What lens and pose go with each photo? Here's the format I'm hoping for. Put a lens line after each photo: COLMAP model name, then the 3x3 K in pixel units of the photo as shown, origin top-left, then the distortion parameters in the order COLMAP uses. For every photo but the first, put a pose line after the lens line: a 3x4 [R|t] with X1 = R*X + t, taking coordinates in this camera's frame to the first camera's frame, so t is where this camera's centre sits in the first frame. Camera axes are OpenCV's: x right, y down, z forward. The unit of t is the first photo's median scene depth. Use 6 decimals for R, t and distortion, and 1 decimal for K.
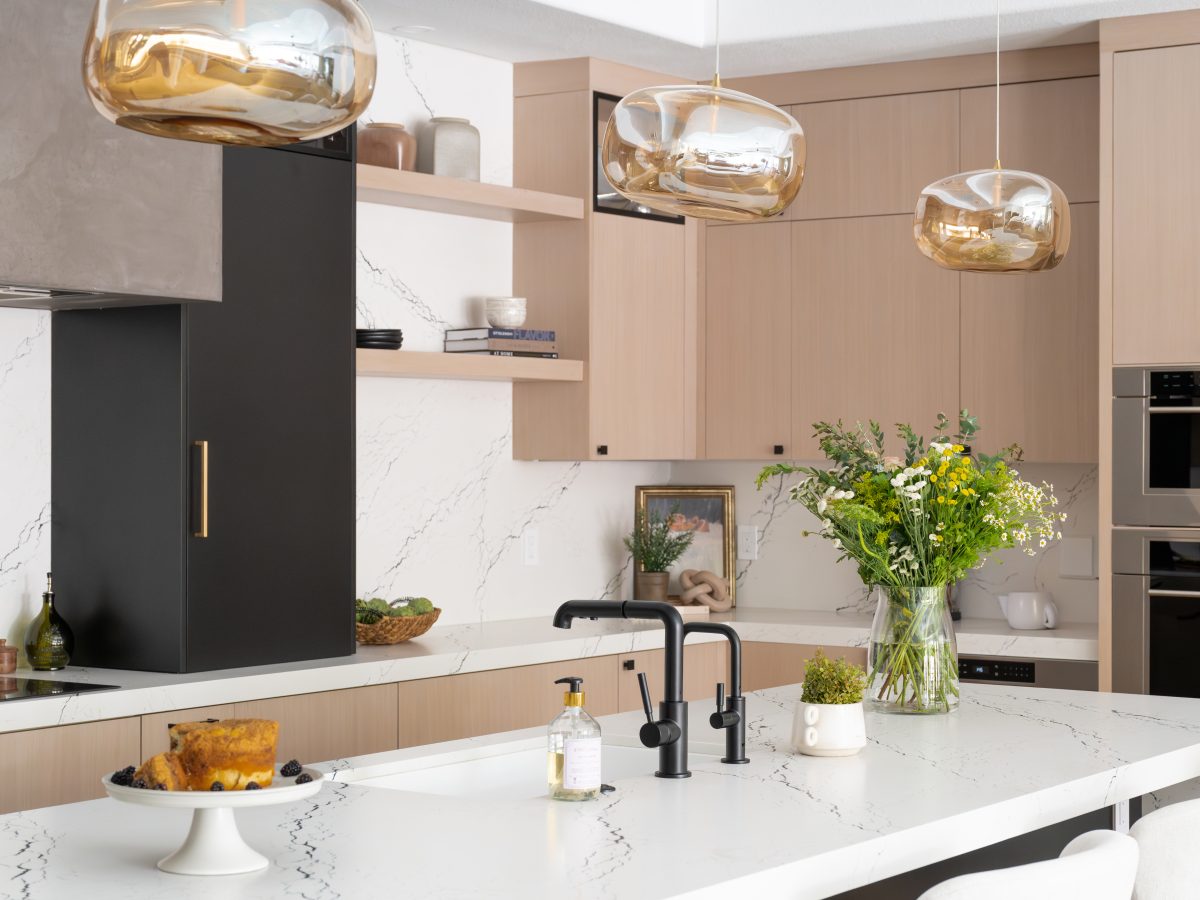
lens RADIAL K [[2295.9, 0, 622.0], [0, 2295.9, 491.0], [0, 0, 1]] dist [-0.010169, 0.000000]
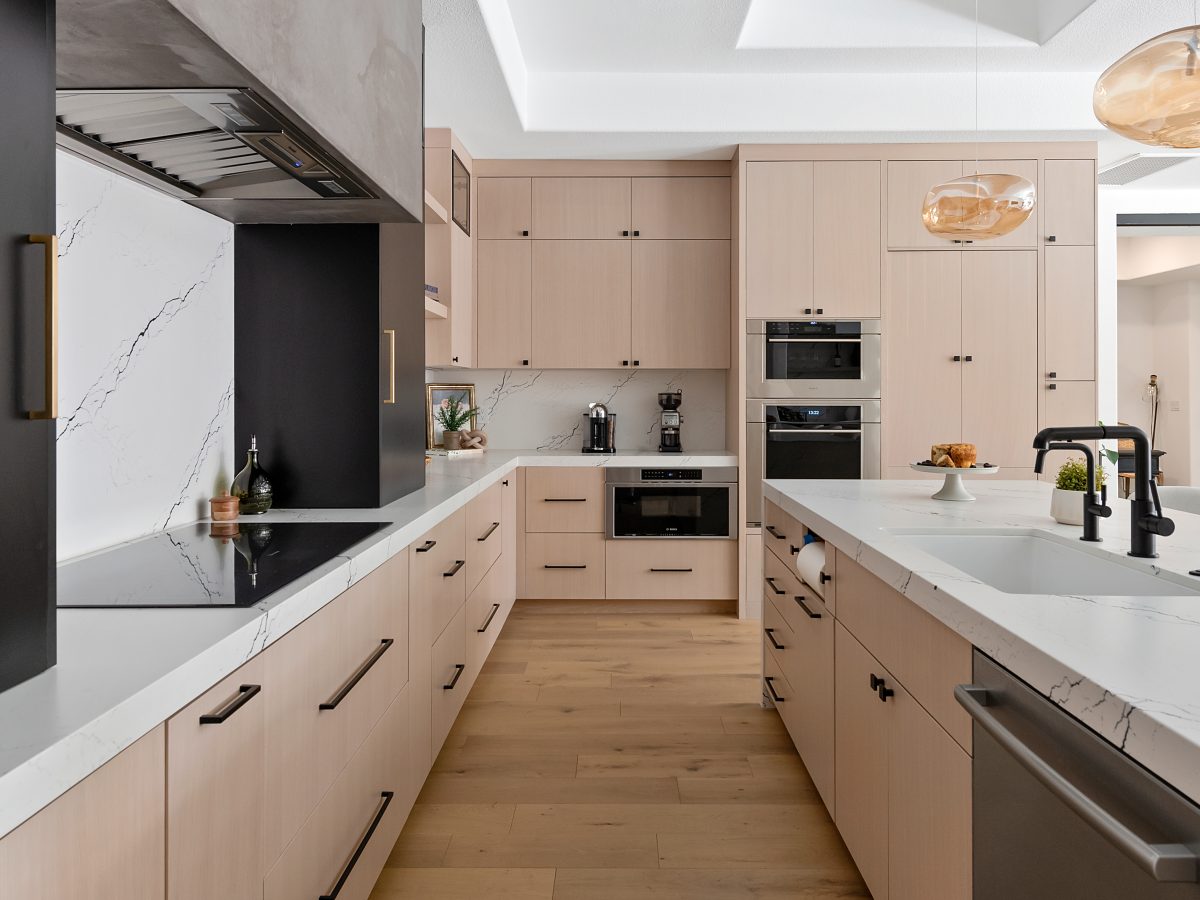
lens RADIAL K [[865.0, 0, 614.6], [0, 865.0, 408.2], [0, 0, 1]] dist [0.012826, -0.008956]
pose [[0.829373, -0.012178, 0.558563, -0.284262], [0.011800, 0.999921, 0.004280, 0.017878], [-0.558571, 0.003042, 0.829451, 0.413318]]
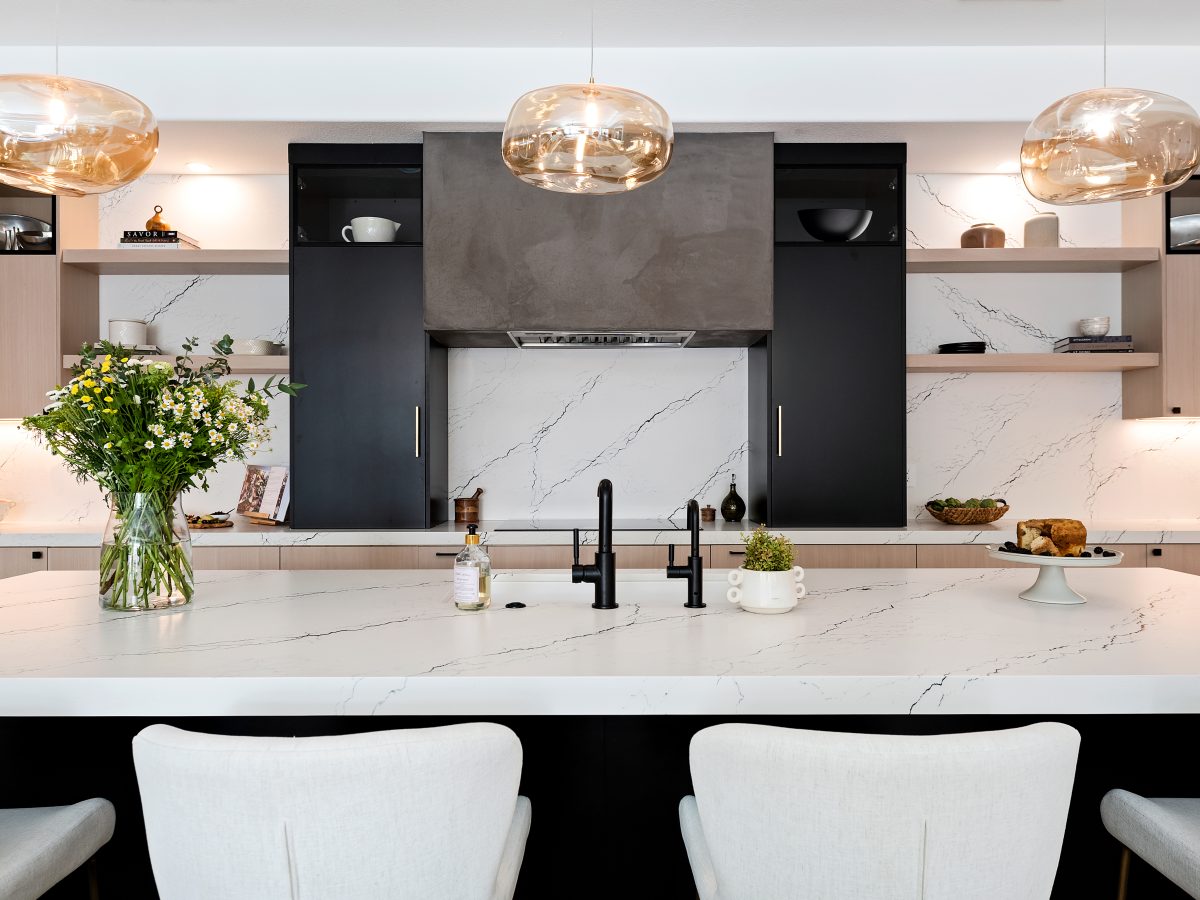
lens RADIAL K [[811.9, 0, 602.2], [0, 811.9, 449.3], [0, 0, 1]] dist [0.014221, -0.009929]
pose [[0.564203, -0.006726, -0.825609, 0.231327], [-0.010952, 0.999818, -0.015629, 0.021158], [0.825563, 0.017860, 0.564027, 0.401126]]
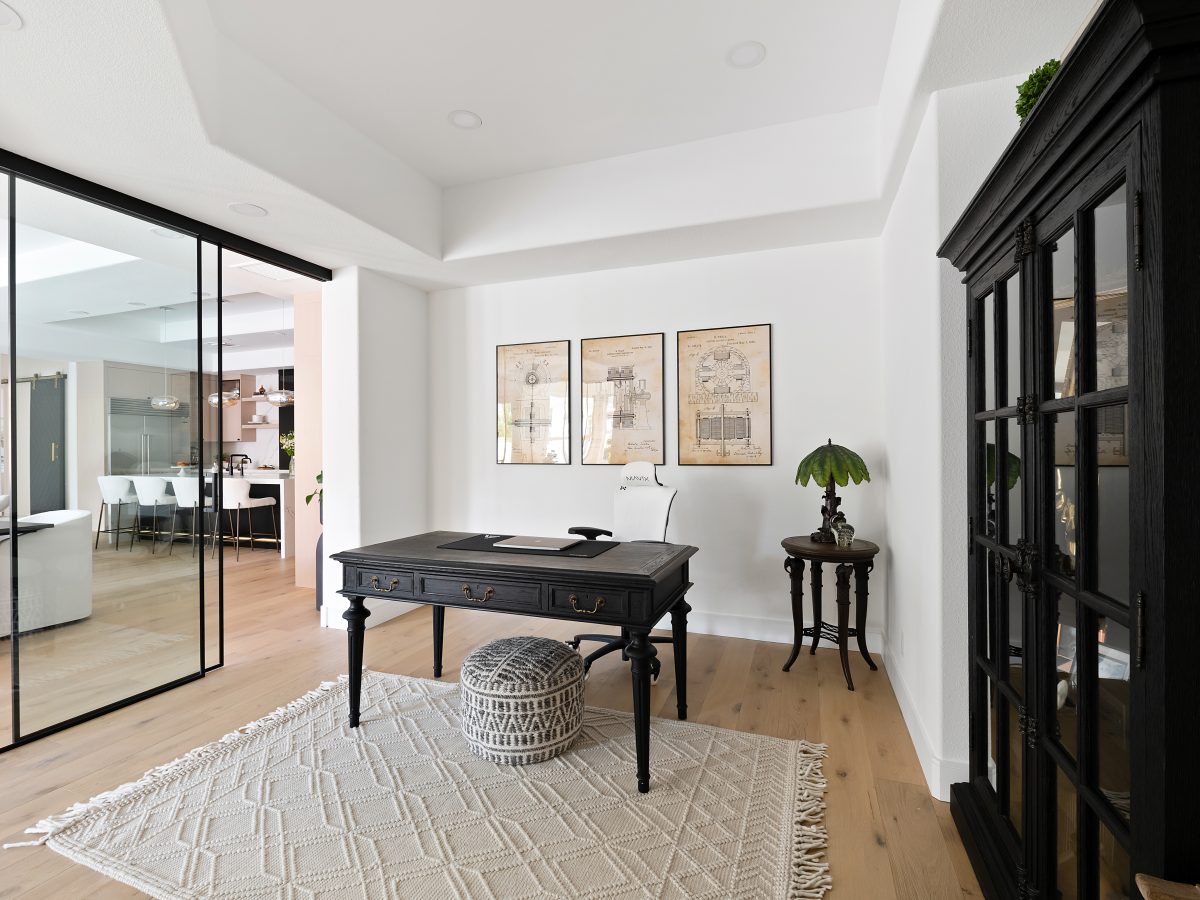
lens RADIAL K [[542.8, 0, 588.6], [0, 542.8, 447.9], [0, 0, 1]] dist [0.004828, -0.005434]
pose [[0.231217, -0.006846, -0.972878, 1.210564], [-0.008559, 0.999922, -0.009070, 0.018394], [0.972865, 0.010424, 0.231141, 0.986125]]
